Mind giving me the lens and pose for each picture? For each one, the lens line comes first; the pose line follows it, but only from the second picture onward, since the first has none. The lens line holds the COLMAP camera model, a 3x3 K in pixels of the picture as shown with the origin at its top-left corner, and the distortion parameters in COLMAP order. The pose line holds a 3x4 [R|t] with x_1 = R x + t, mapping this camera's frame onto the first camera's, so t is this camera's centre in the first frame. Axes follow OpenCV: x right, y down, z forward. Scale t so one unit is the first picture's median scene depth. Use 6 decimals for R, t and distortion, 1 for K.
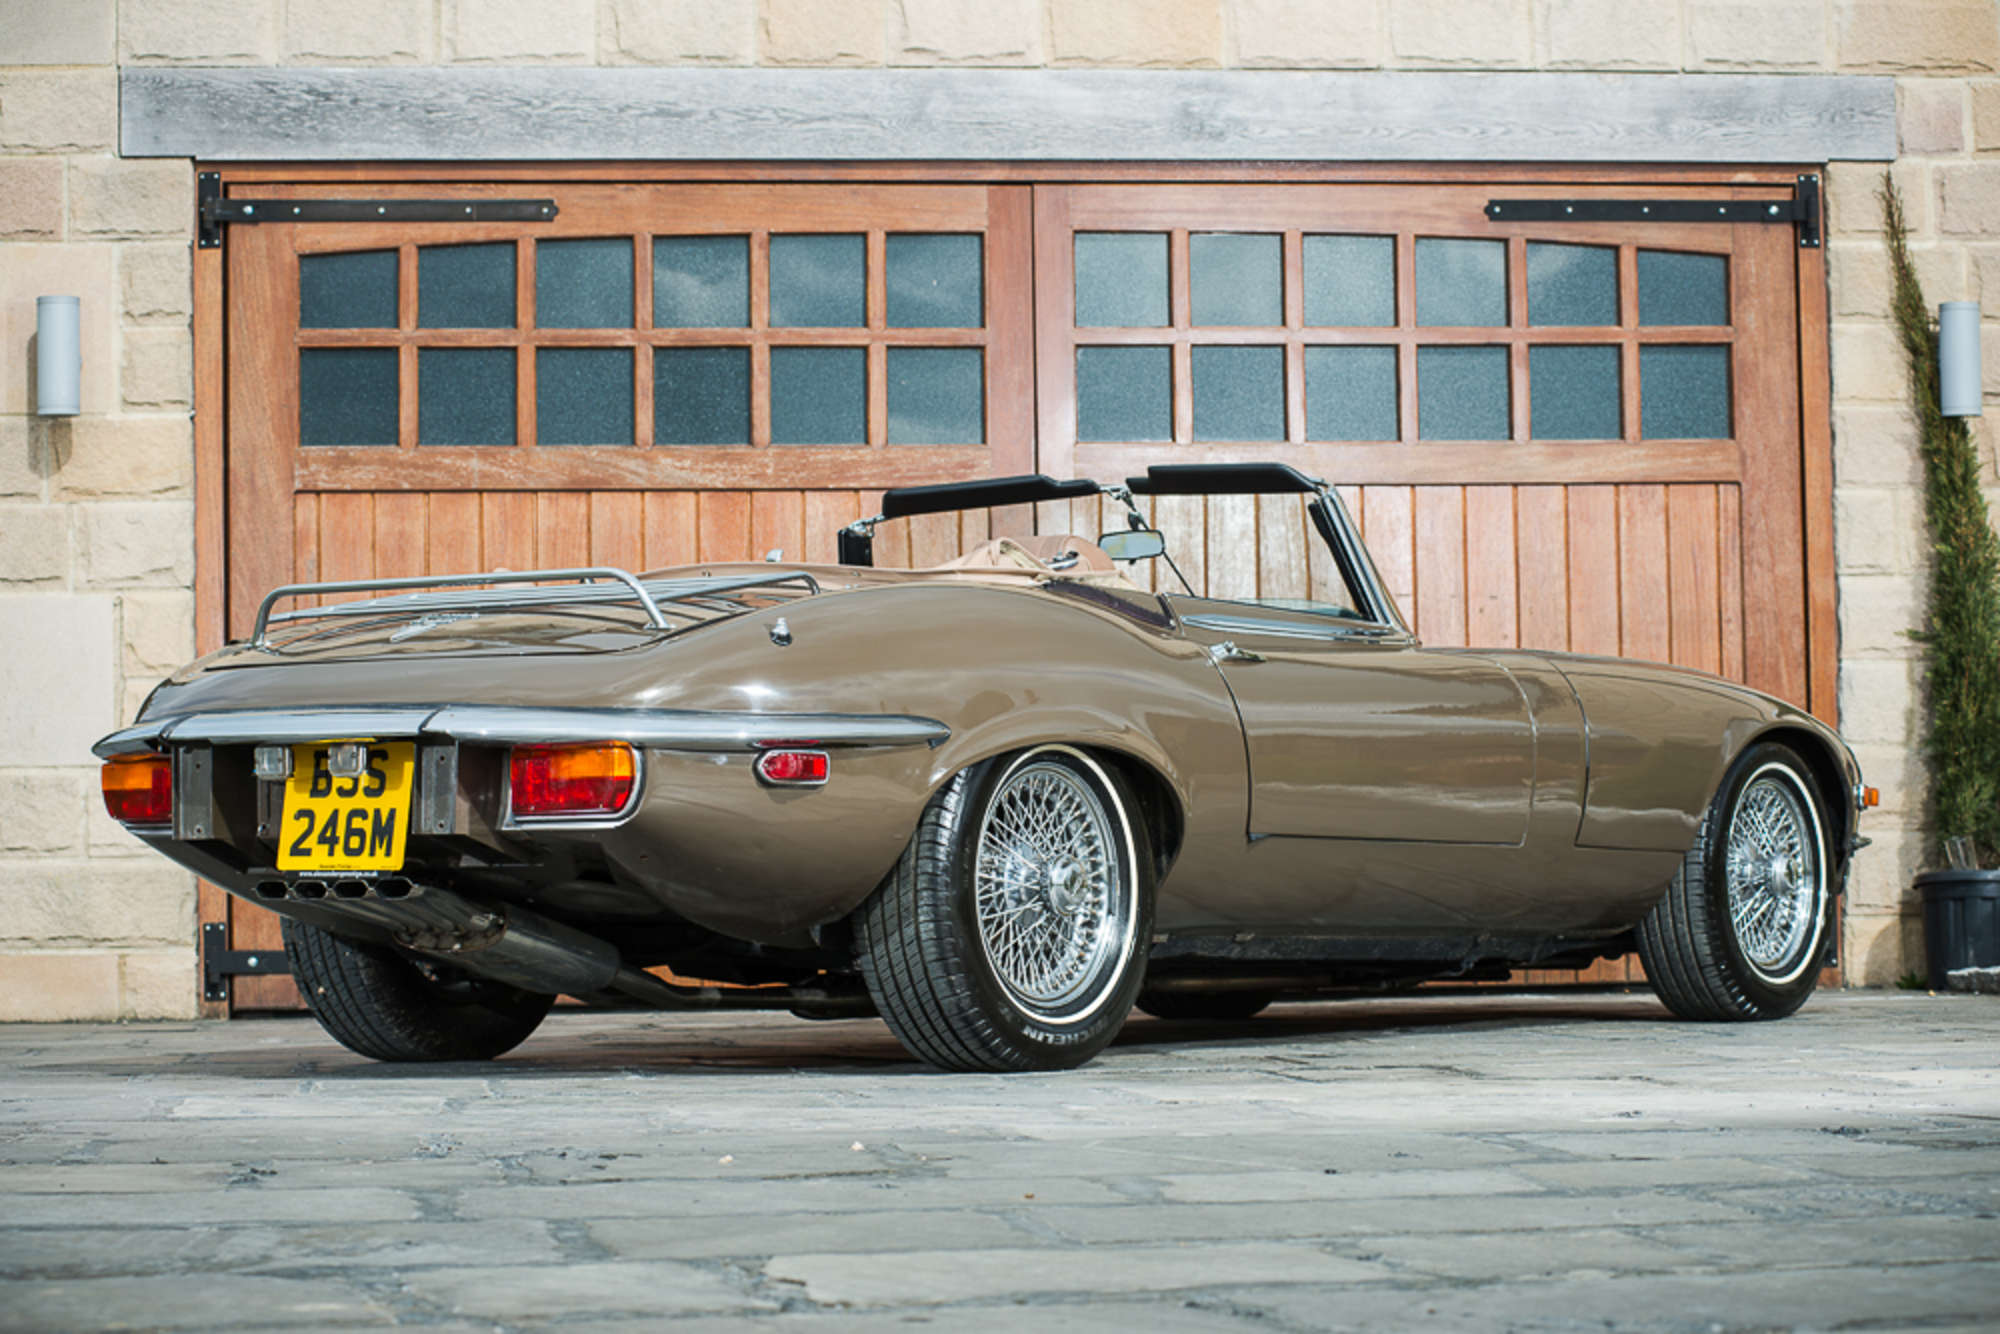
lens RADIAL K [[4672.1, 0, 1000.0], [0, 4672.1, 667.0], [0, 0, 1]] dist [-0.223270, -0.184979]
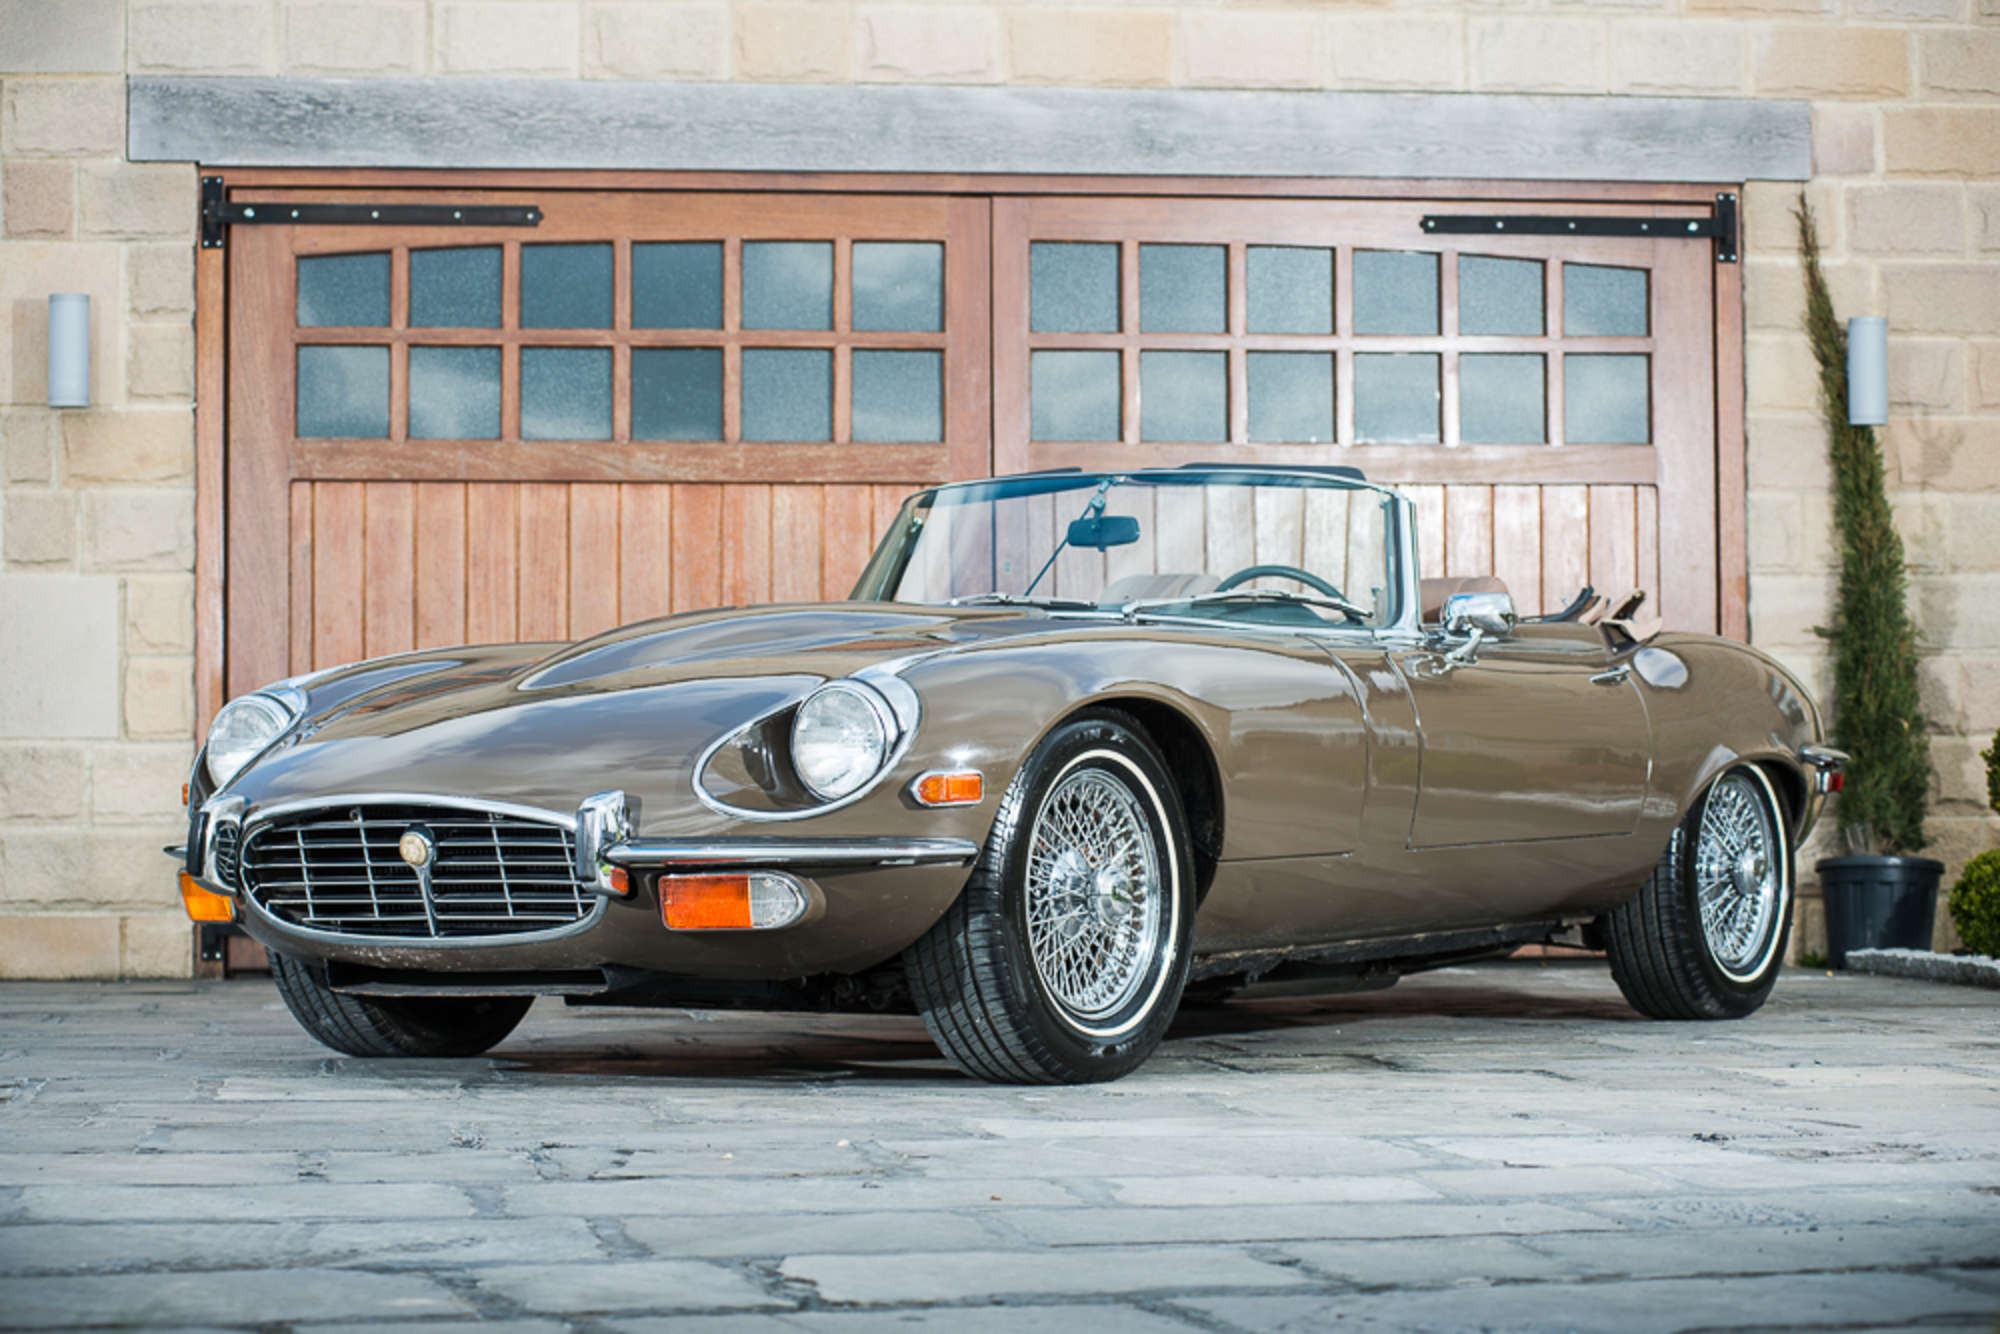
lens RADIAL K [[4672.1, 0, 1000.0], [0, 4672.1, 667.0], [0, 0, 1]] dist [-0.223270, -0.184979]
pose [[0.999850, 0.011424, 0.013022, -0.003727], [-0.011631, 0.999806, 0.015902, -0.013844], [-0.012838, -0.016051, 0.999789, -0.058750]]
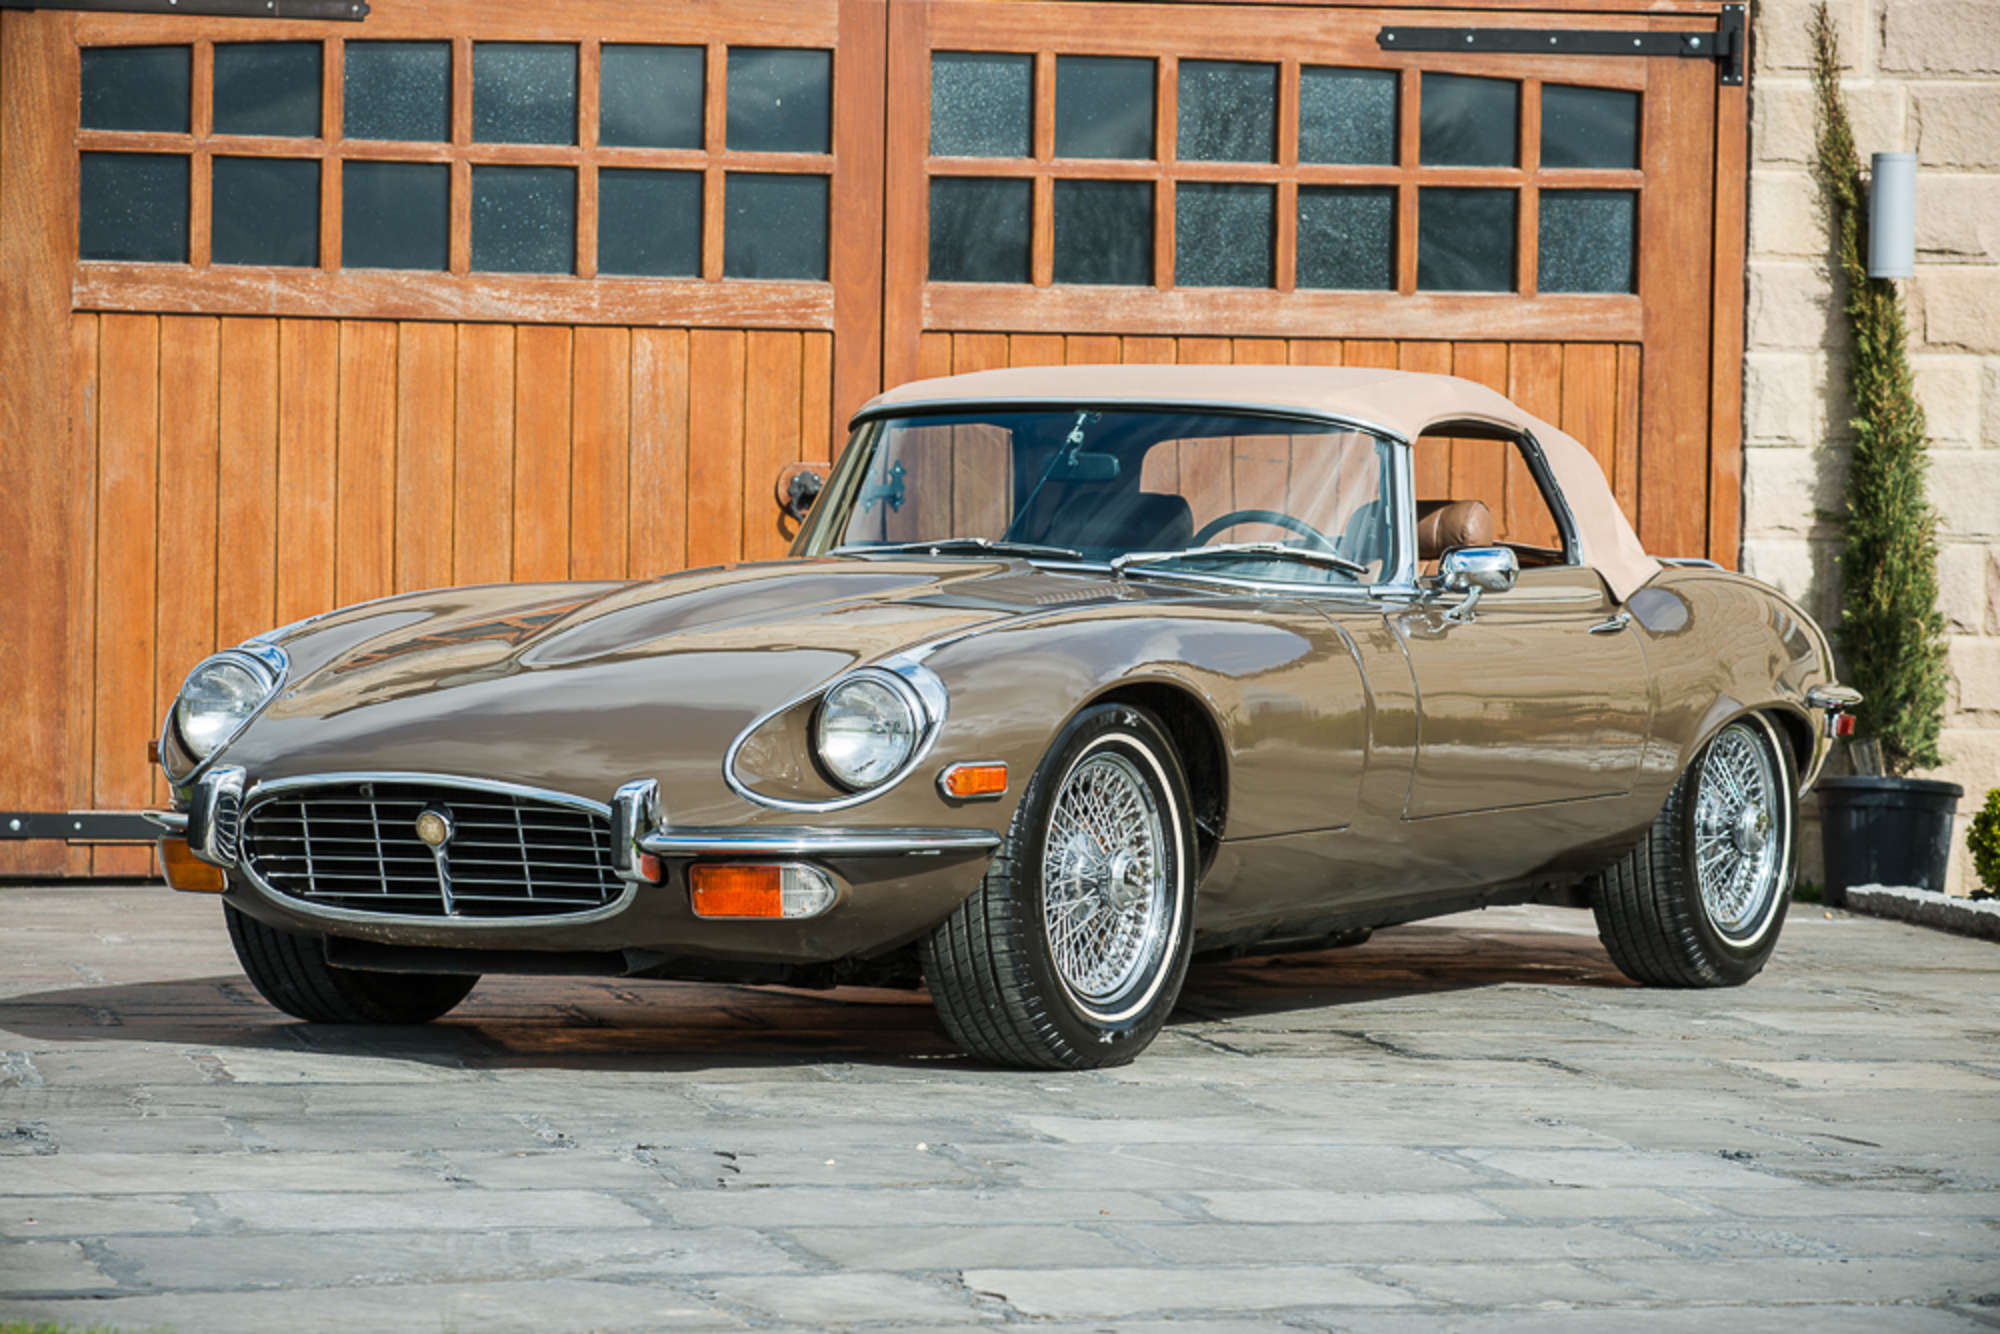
lens RADIAL K [[6522.8, 0, 1005.6], [0, 6522.8, 700.6], [0, 0, 1]] dist [0.218829, 0.648686]
pose [[0.997084, 0.029106, 0.070543, -0.057373], [-0.034061, 0.996958, 0.070100, -0.057365], [-0.068288, -0.072298, 0.995043, -0.294511]]
